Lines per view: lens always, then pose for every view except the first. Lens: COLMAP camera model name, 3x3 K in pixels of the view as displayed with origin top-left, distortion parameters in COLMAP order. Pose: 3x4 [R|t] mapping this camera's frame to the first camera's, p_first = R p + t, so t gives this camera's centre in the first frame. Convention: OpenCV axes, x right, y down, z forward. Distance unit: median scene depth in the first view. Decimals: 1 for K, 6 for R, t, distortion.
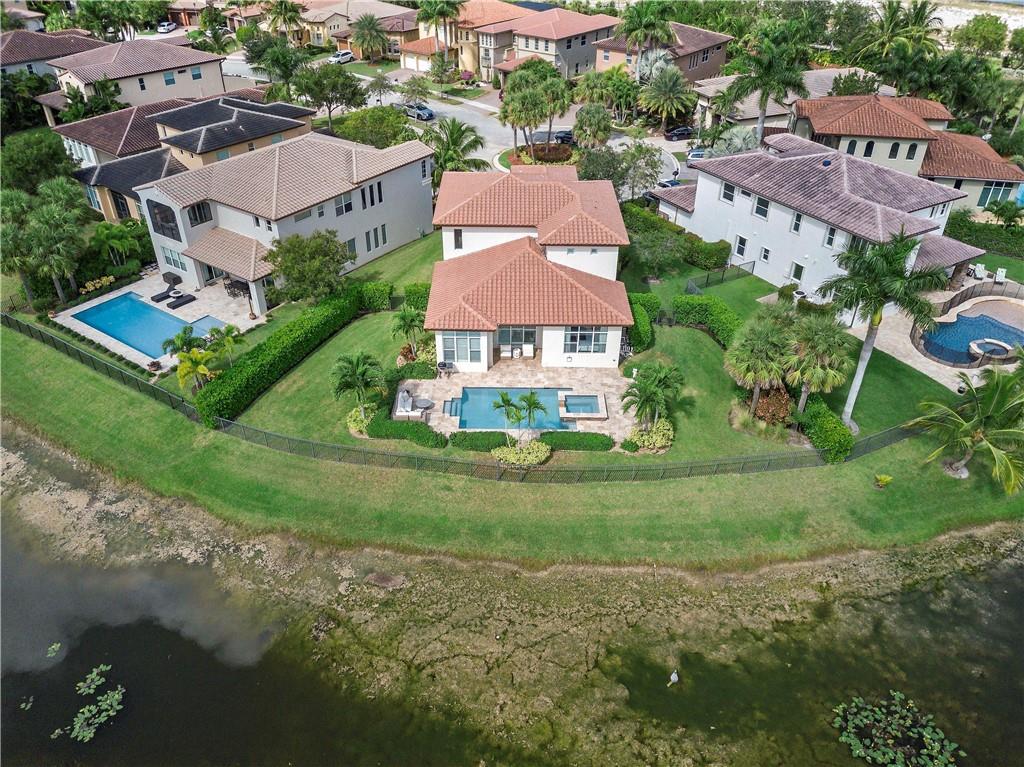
lens RADIAL K [[769.5, 0, 496.1], [0, 769.5, 384.3], [0, 0, 1]] dist [0.001991, -0.010326]
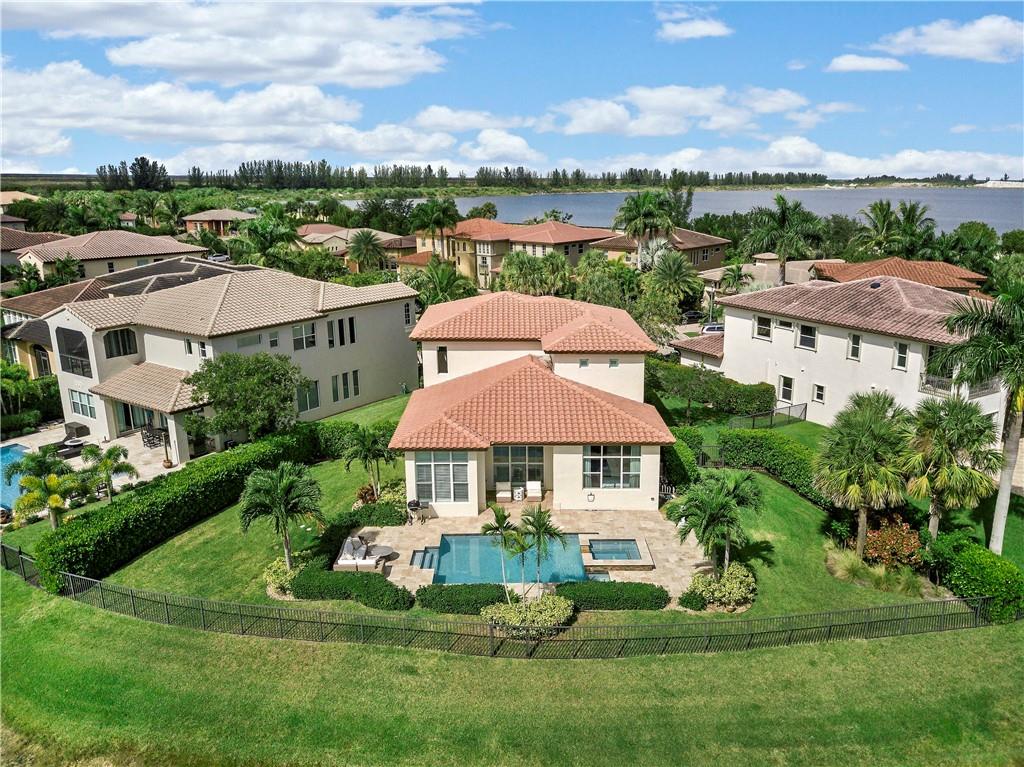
lens RADIAL K [[778.6, 0, 523.3], [0, 778.6, 362.1], [0, 0, 1]] dist [-0.002864, 0.007108]
pose [[0.999368, -0.012534, 0.033268, 0.009223], [0.023368, 0.936832, -0.348999, 0.110909], [-0.026792, 0.349555, 0.936533, 0.290591]]
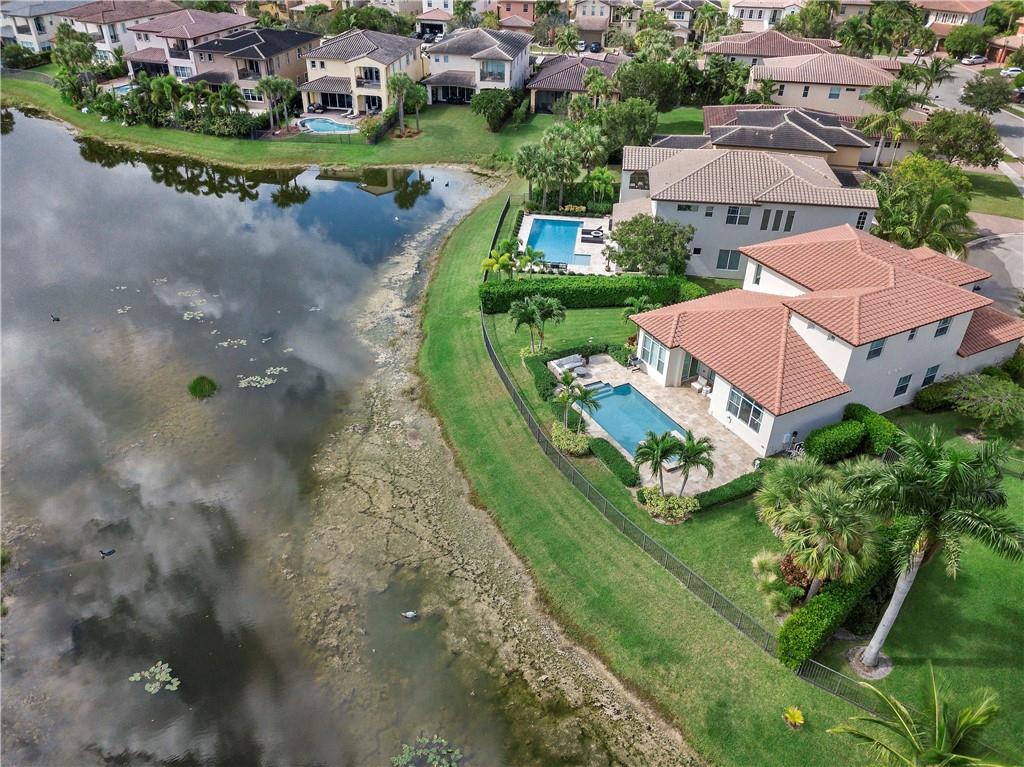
lens RADIAL K [[778.6, 0, 523.3], [0, 778.6, 362.1], [0, 0, 1]] dist [-0.002864, 0.007108]
pose [[0.487365, 0.461176, -0.741479, 0.693549], [-0.498266, 0.844214, 0.197570, -0.165001], [0.717082, 0.273165, 0.641229, 0.205373]]
